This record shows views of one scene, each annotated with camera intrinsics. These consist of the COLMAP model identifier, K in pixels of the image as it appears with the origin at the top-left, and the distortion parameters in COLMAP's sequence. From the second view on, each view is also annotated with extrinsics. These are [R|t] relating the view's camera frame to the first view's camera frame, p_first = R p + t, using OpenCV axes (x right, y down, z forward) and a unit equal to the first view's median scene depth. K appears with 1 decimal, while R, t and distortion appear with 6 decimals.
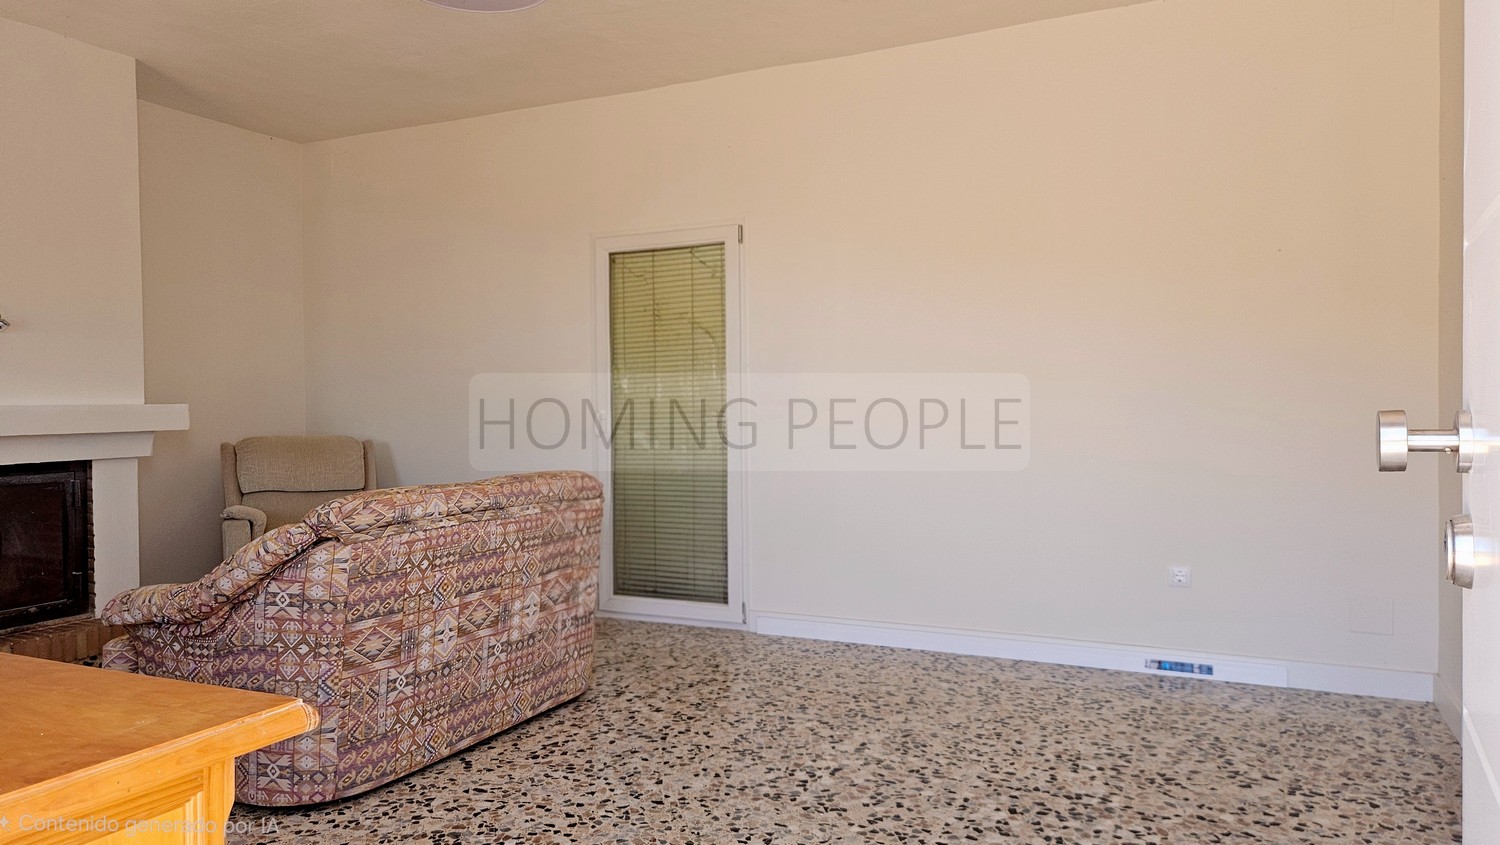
lens RADIAL K [[1001.7, 0, 733.0], [0, 1001.7, 425.7], [0, 0, 1]] dist [0.063261, -0.054674]
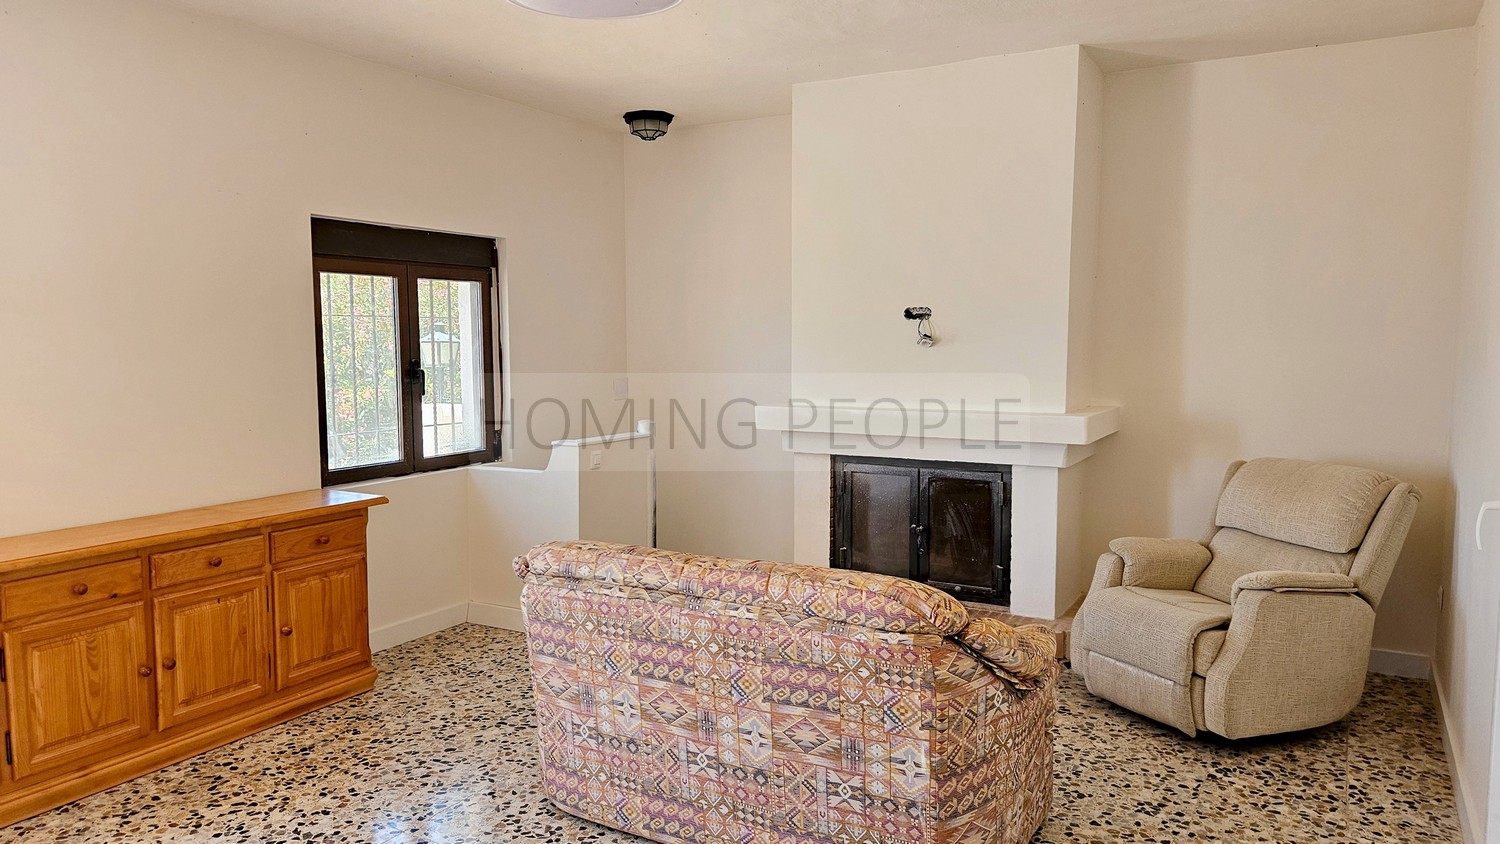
lens RADIAL K [[1001.7, 0, 719.8], [0, 1001.7, 424.9], [0, 0, 1]] dist [0.063261, -0.054674]
pose [[-0.057478, 0.096369, -0.993685, 0.614735], [-0.022082, 0.994964, 0.097771, -0.149772], [0.998103, 0.027562, -0.055060, 1.120274]]
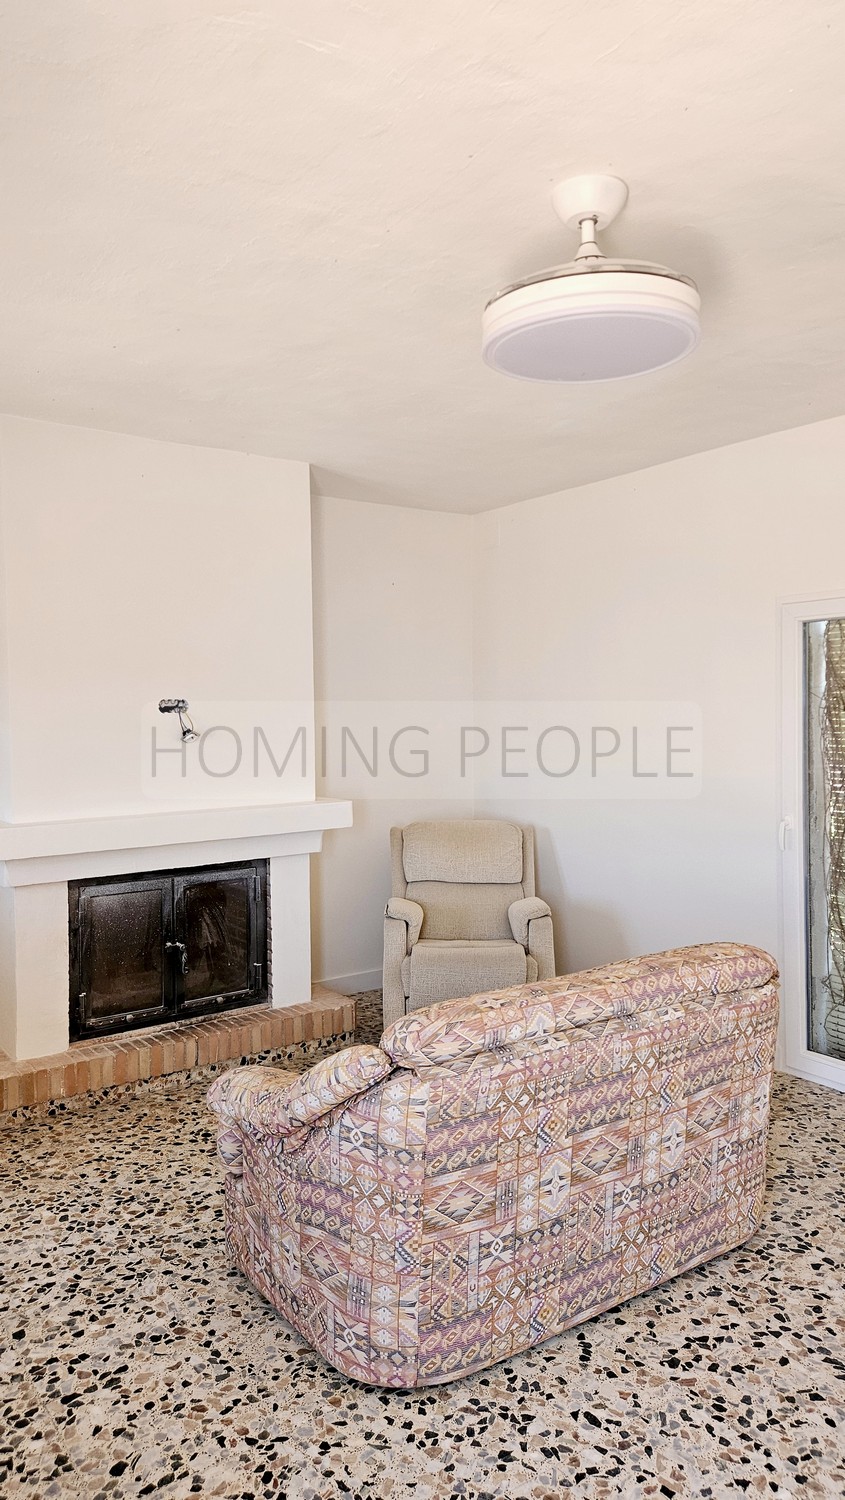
lens RADIAL K [[1001.7, 0, 419.9], [0, 1001.7, 736.0], [0, 0, 1]] dist [0.063261, -0.054674]
pose [[0.874986, 0.005993, -0.484112, 0.001756], [-0.003408, 0.999975, 0.006221, -0.143506], [0.484137, -0.003793, 0.874984, 0.260911]]
